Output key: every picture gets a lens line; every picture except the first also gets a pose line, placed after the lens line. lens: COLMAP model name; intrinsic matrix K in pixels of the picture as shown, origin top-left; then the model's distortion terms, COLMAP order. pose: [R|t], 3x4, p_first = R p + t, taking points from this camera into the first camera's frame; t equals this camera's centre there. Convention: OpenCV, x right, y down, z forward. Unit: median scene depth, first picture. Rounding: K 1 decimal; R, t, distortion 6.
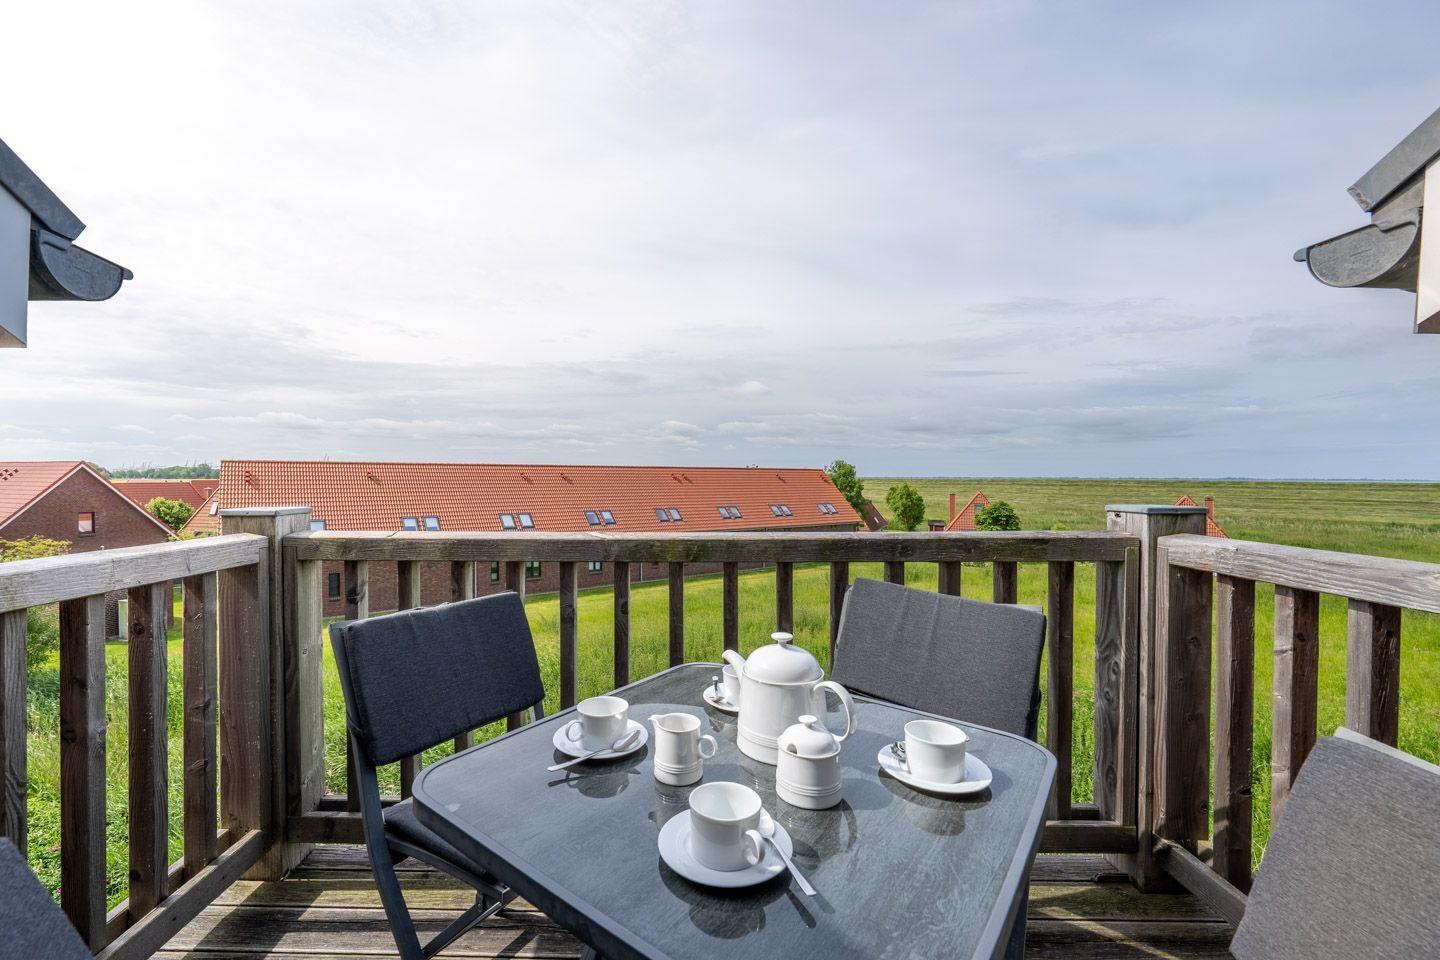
lens RADIAL K [[563.0, 0, 716.6], [0, 563.0, 484.7], [0, 0, 1]] dist [-0.001025, -0.000062]
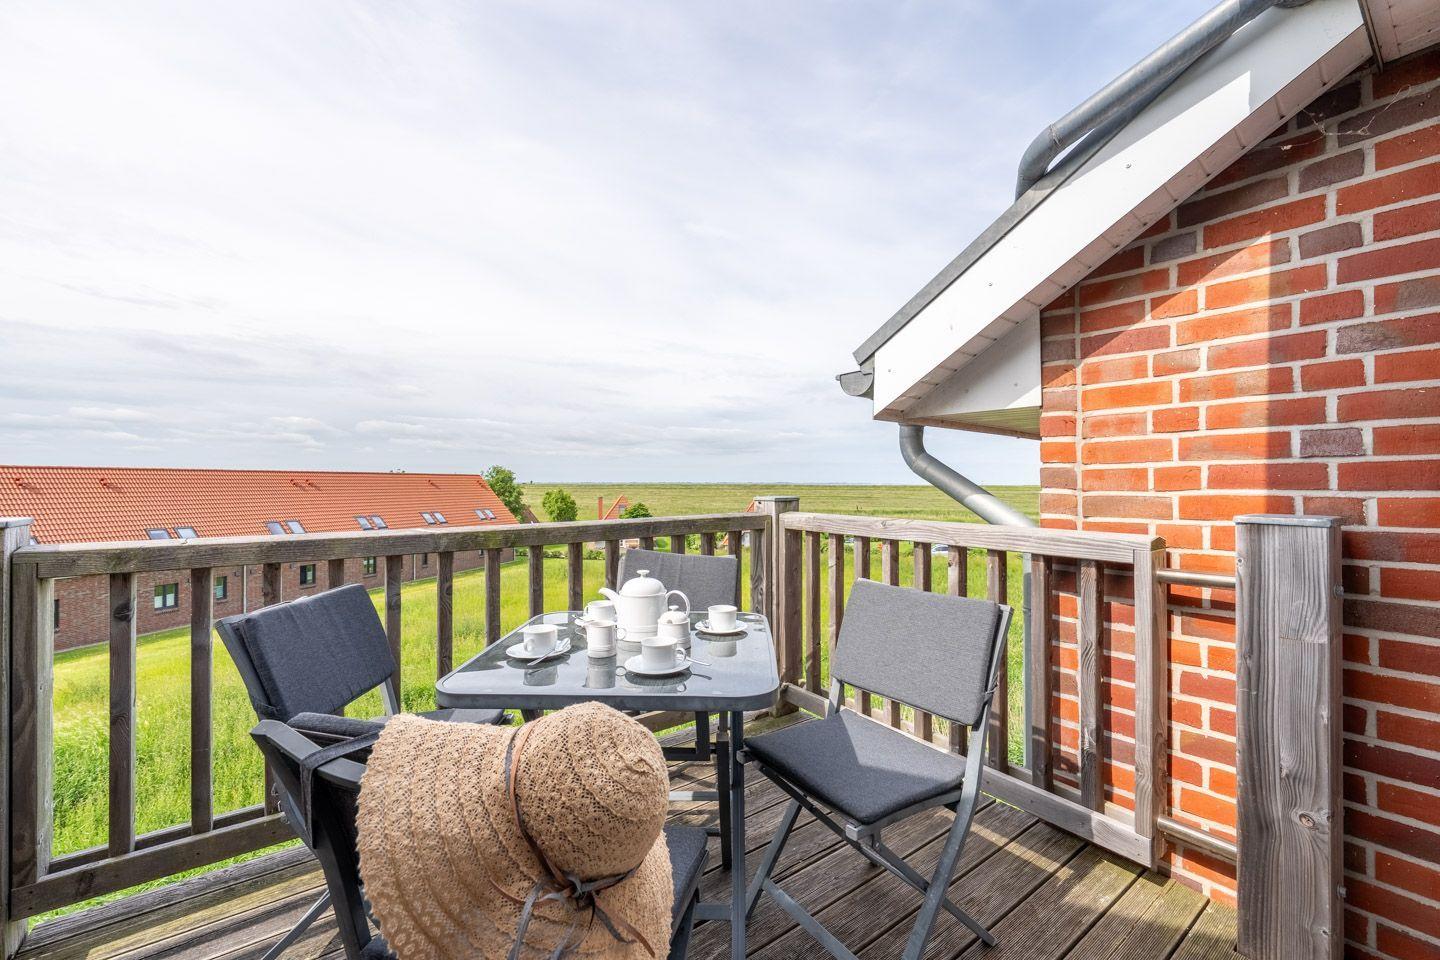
lens RADIAL K [[584.4, 0, 720.0], [0, 584.4, 480.0], [0, 0, 1]] dist [0.000981, 0.000064]
pose [[0.794725, -0.000578, 0.606969, -0.463760], [0.012027, 0.999818, -0.014795, 0.010244], [-0.606850, 0.019058, 0.794588, -0.341103]]
